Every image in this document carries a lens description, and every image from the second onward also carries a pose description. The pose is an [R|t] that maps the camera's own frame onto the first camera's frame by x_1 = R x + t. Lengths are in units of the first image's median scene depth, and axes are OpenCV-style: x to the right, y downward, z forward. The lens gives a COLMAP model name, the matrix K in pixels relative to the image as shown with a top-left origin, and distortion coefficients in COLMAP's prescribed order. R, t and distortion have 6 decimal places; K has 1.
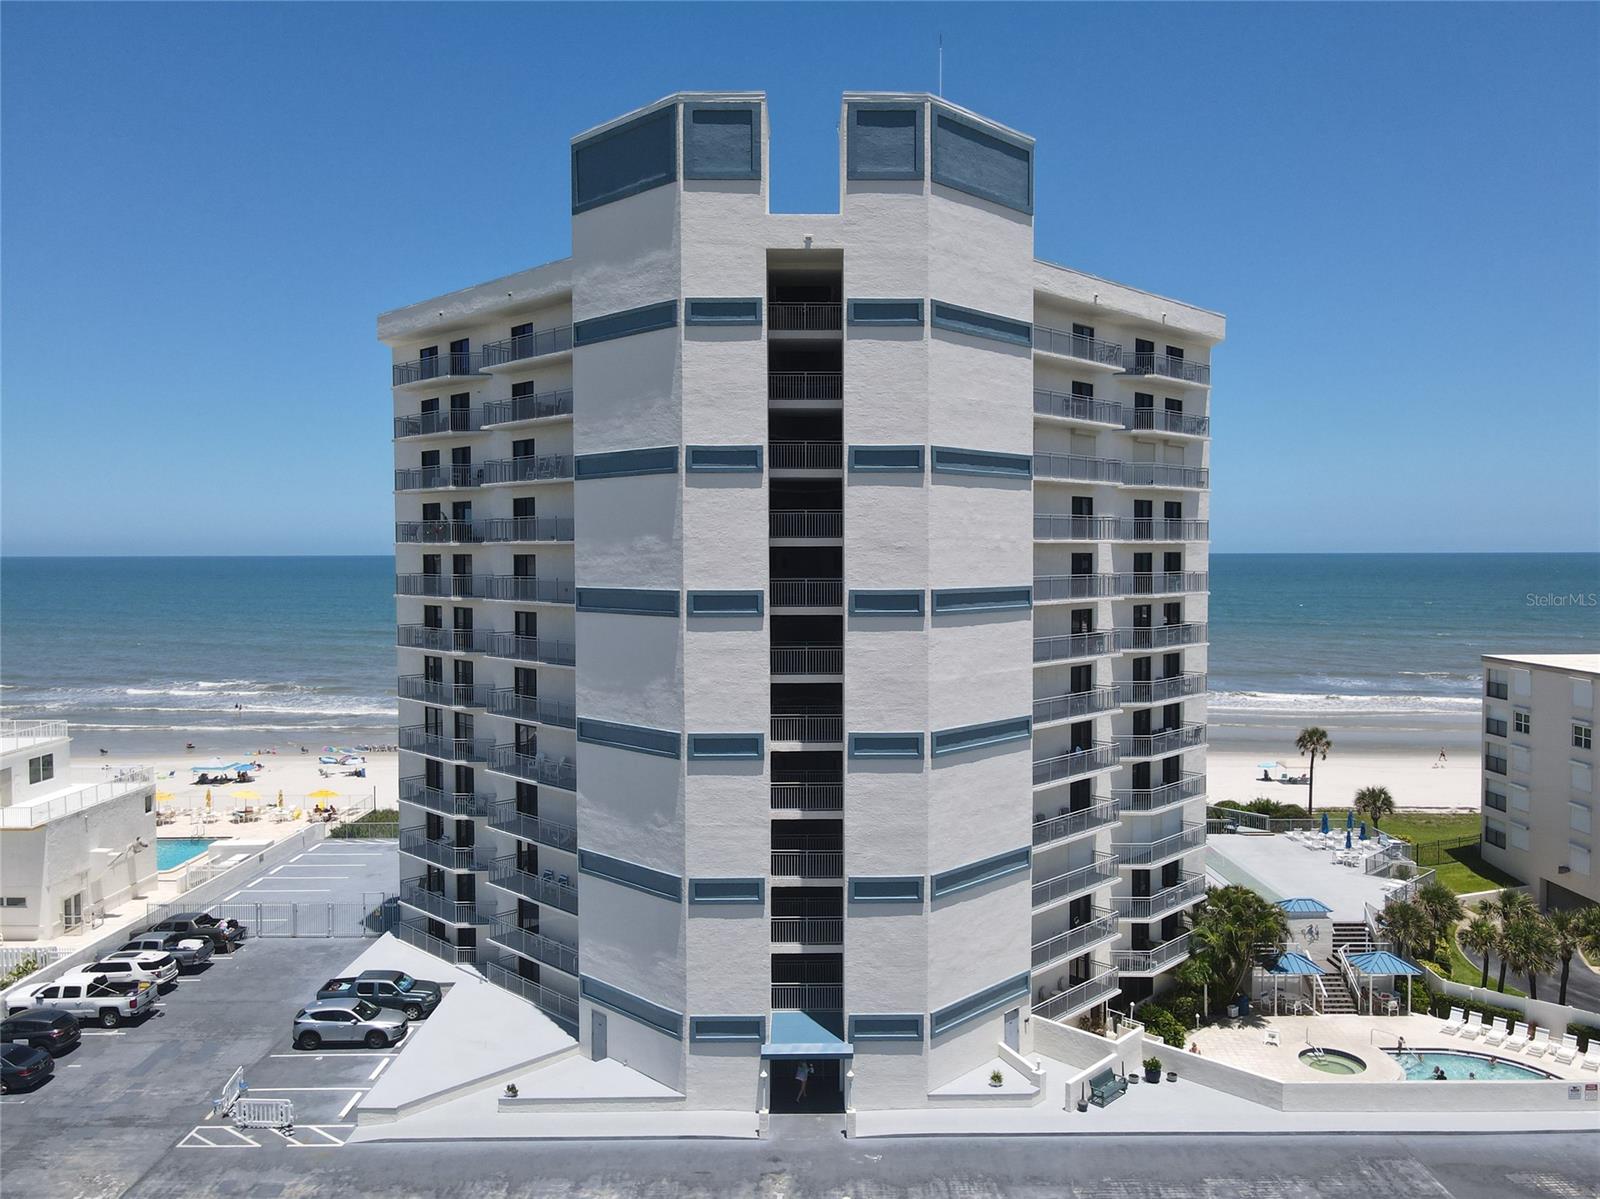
lens RADIAL K [[1184.2, 0, 800.0], [0, 1184.2, 599.5], [0, 0, 1]] dist [0.017300, 0.003534]
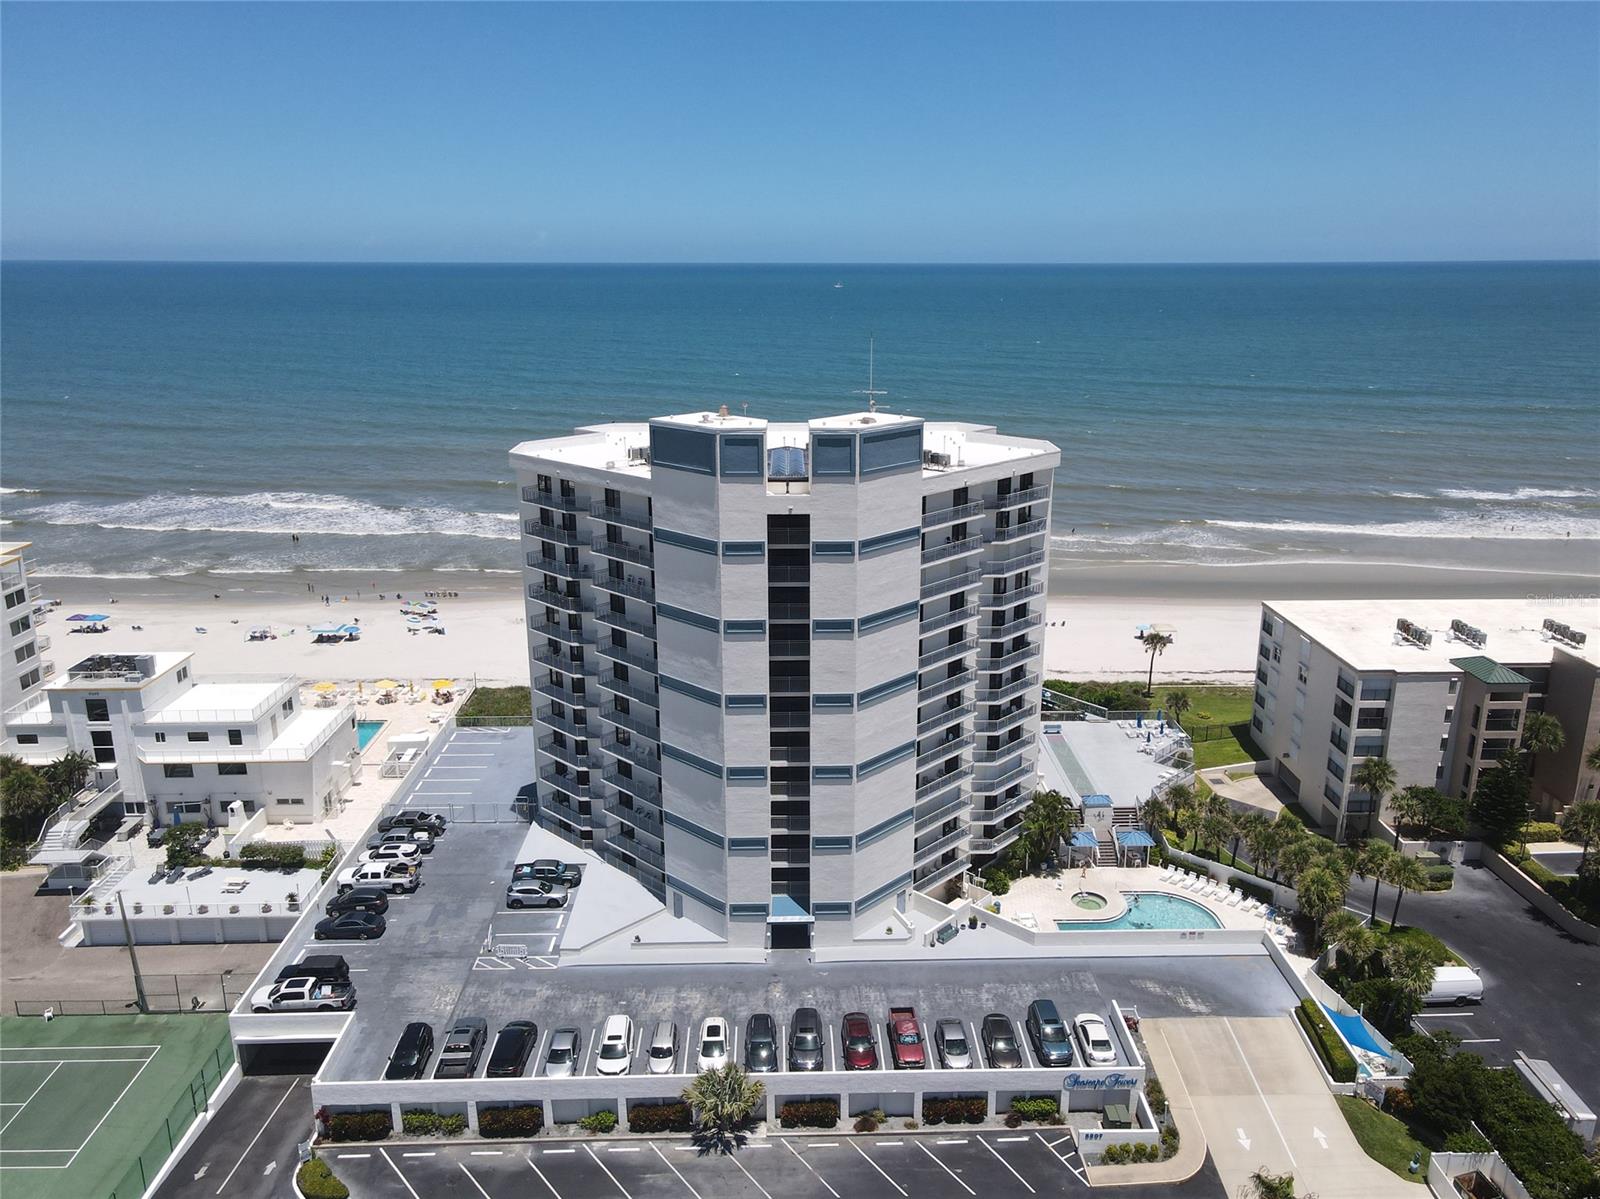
lens RADIAL K [[1184.2, 0, 800.0], [0, 1184.2, 599.5], [0, 0, 1]] dist [0.017300, 0.003534]
pose [[0.999885, -0.004190, 0.014598, -0.004856], [0.000691, 0.972743, 0.231885, -0.552376], [-0.015171, -0.231849, 0.972634, -0.726408]]
